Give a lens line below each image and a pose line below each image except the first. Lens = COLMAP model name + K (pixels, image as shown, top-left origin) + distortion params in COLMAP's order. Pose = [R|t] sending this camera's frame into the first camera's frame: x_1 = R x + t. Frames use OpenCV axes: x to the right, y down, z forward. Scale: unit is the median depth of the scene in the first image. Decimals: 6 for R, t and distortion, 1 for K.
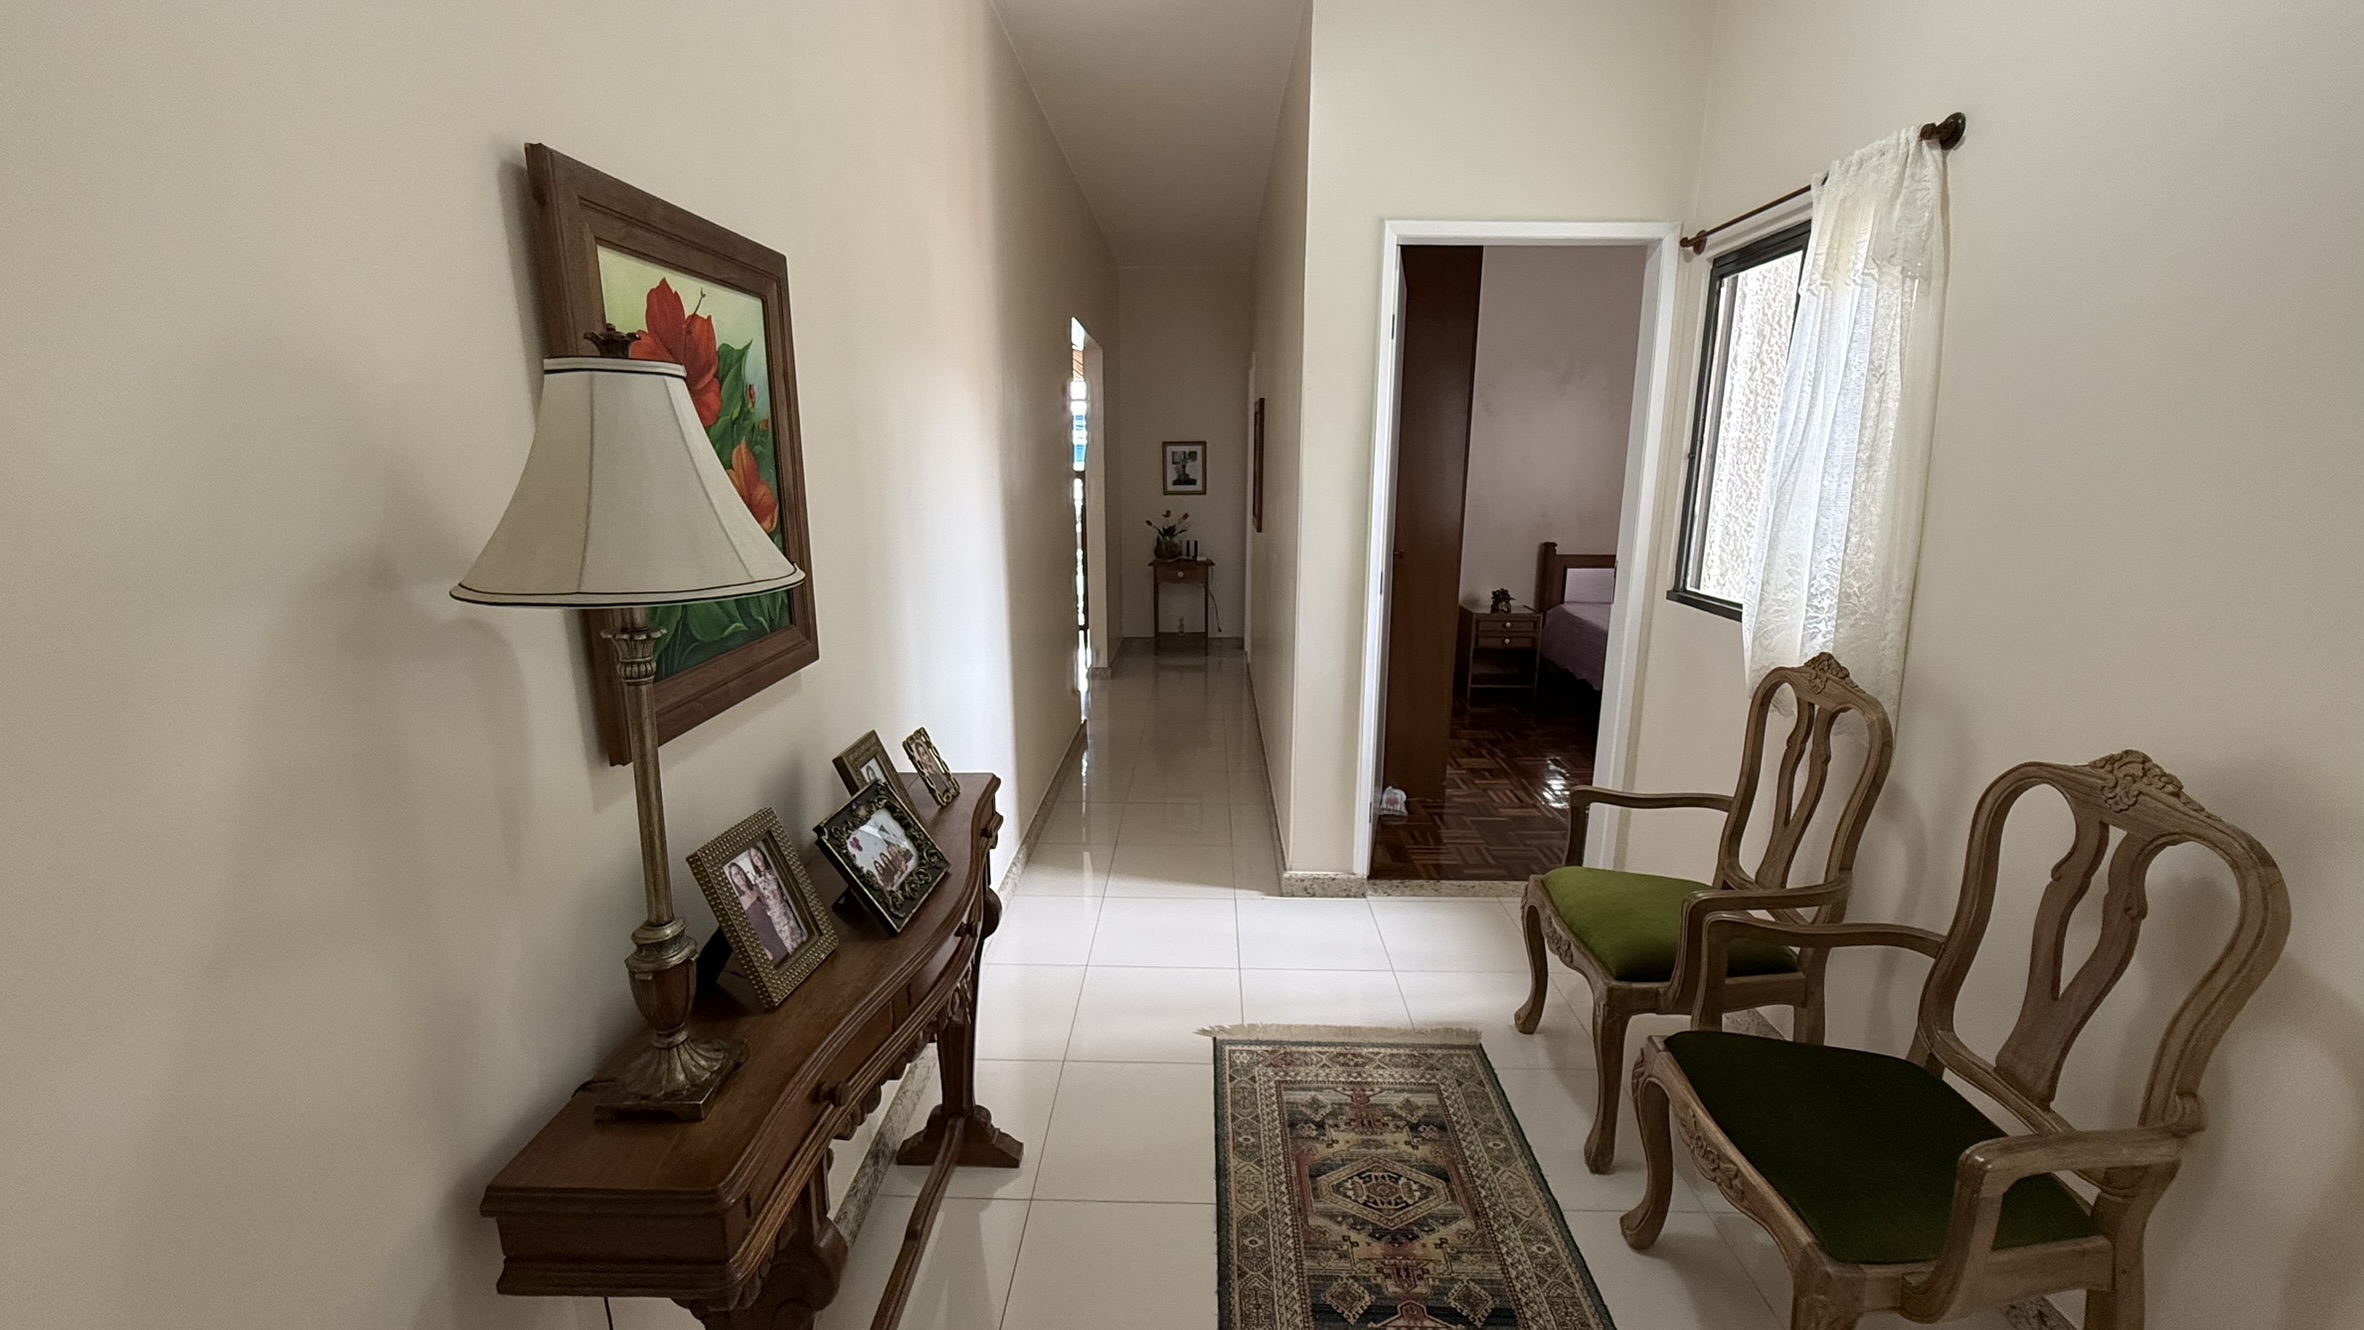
lens RADIAL K [[948.4, 0, 1184.0], [0, 948.4, 656.8], [0, 0, 1]] dist [0.000468, 0.001740]
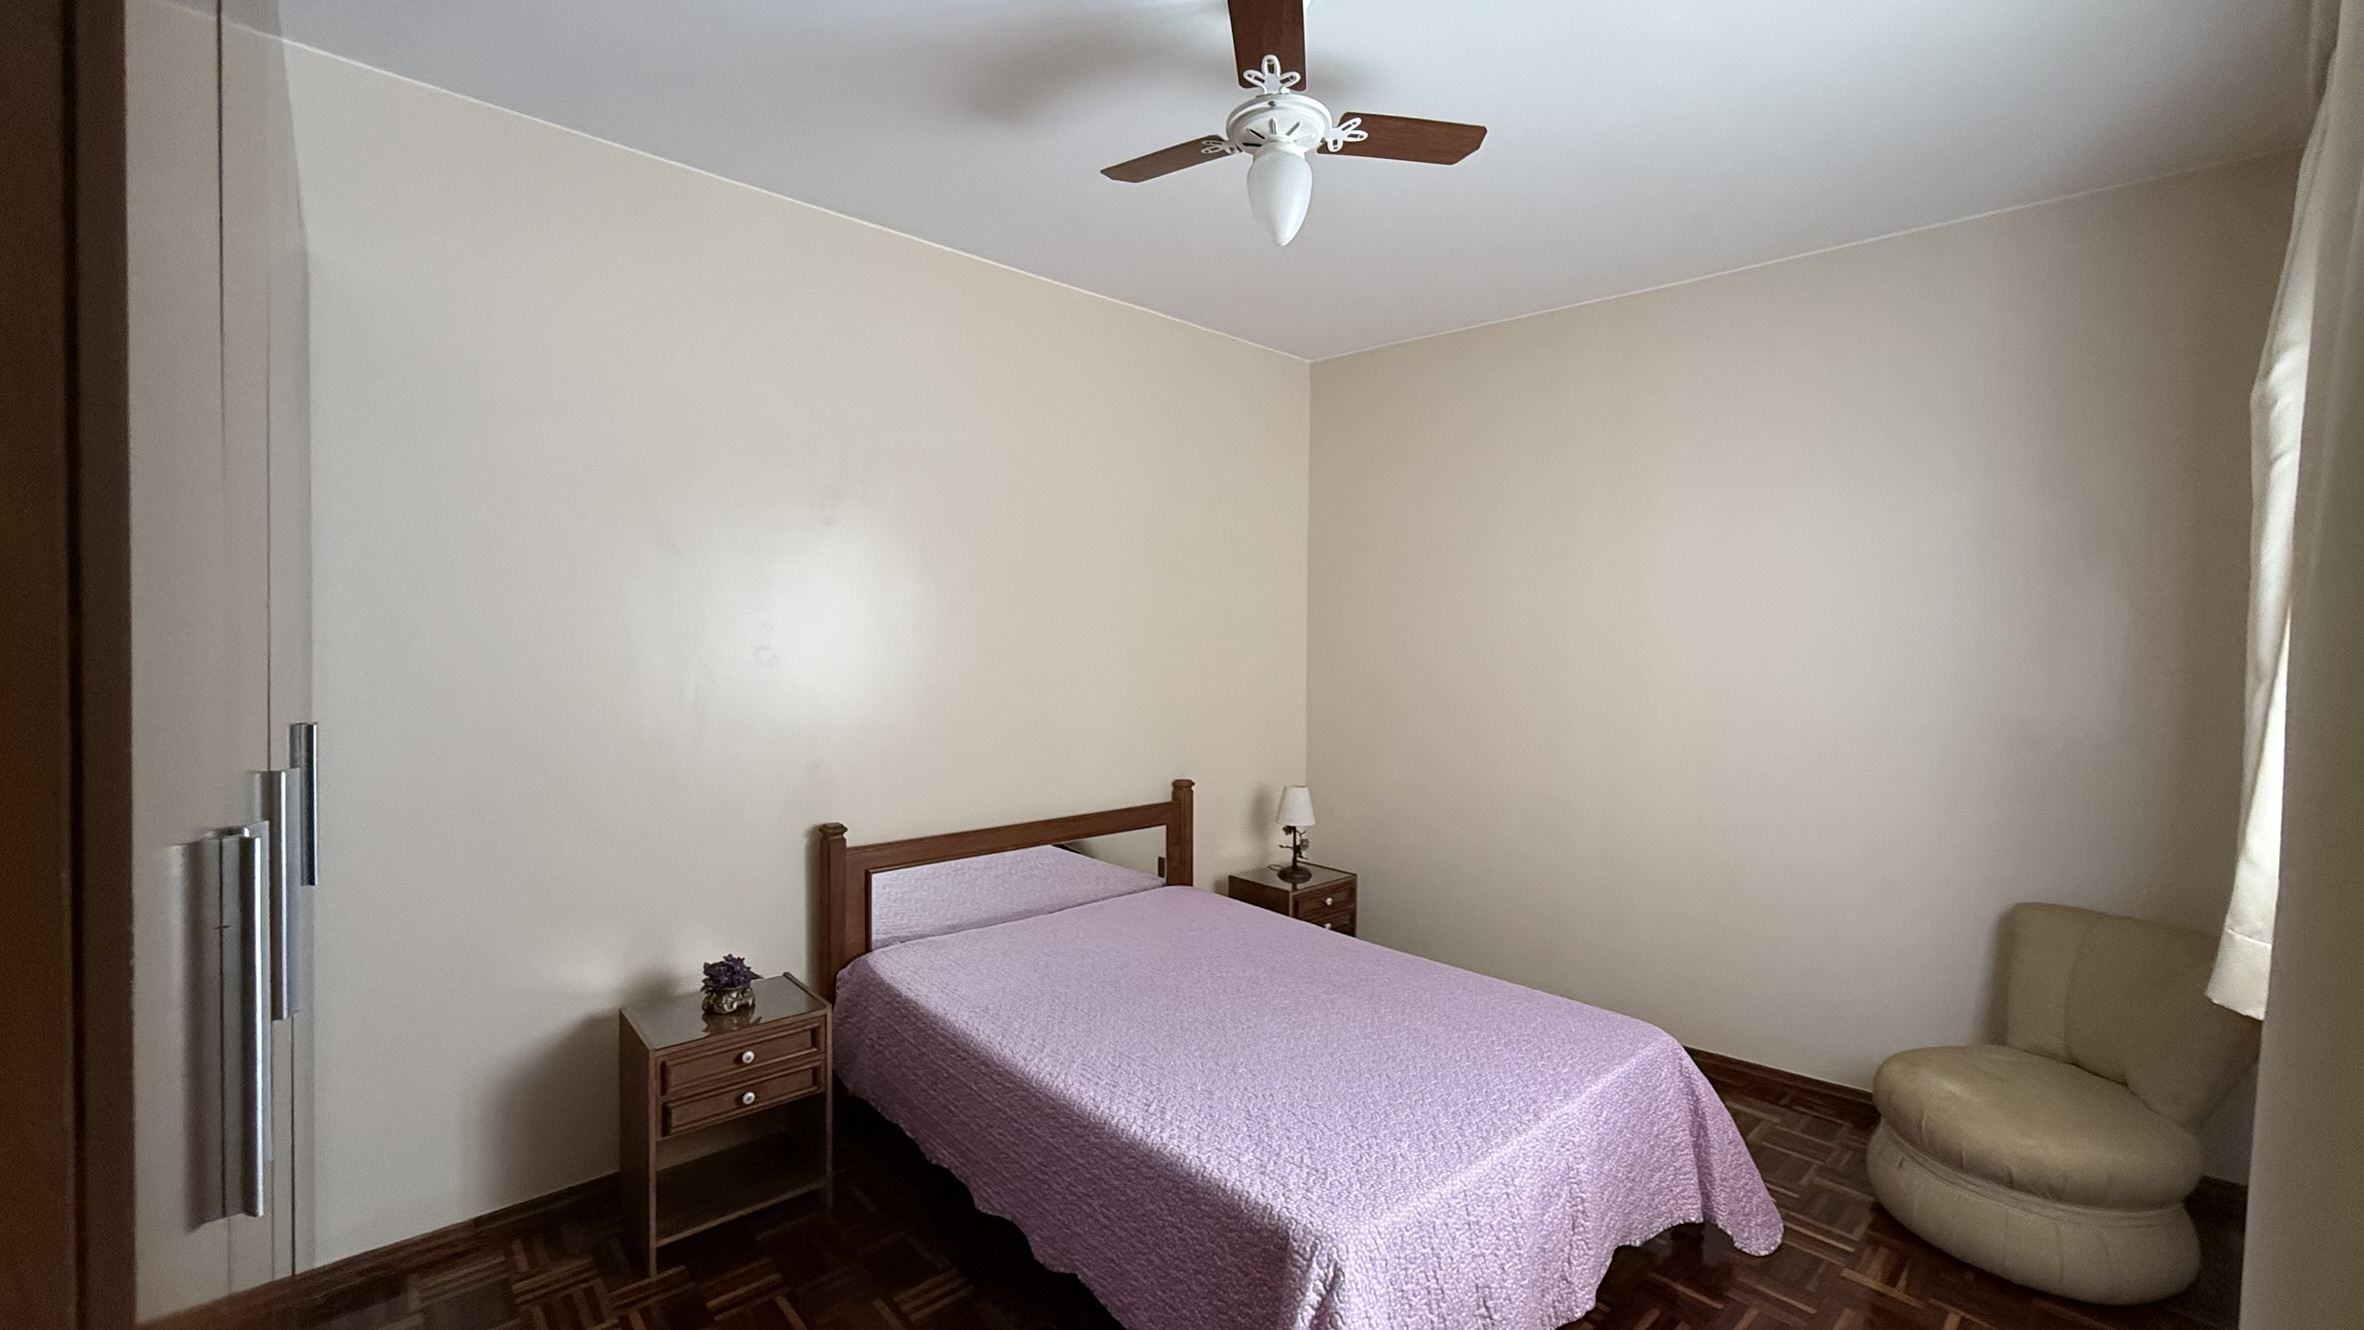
lens RADIAL K [[948.4, 0, 1186.6], [0, 948.4, 662.1], [0, 0, 1]] dist [0.000468, 0.001740]
pose [[0.728999, -0.007693, 0.684471, 0.198018], [0.126171, 0.984314, -0.123316, -0.120469], [-0.672786, 0.176258, 0.718535, 0.542903]]
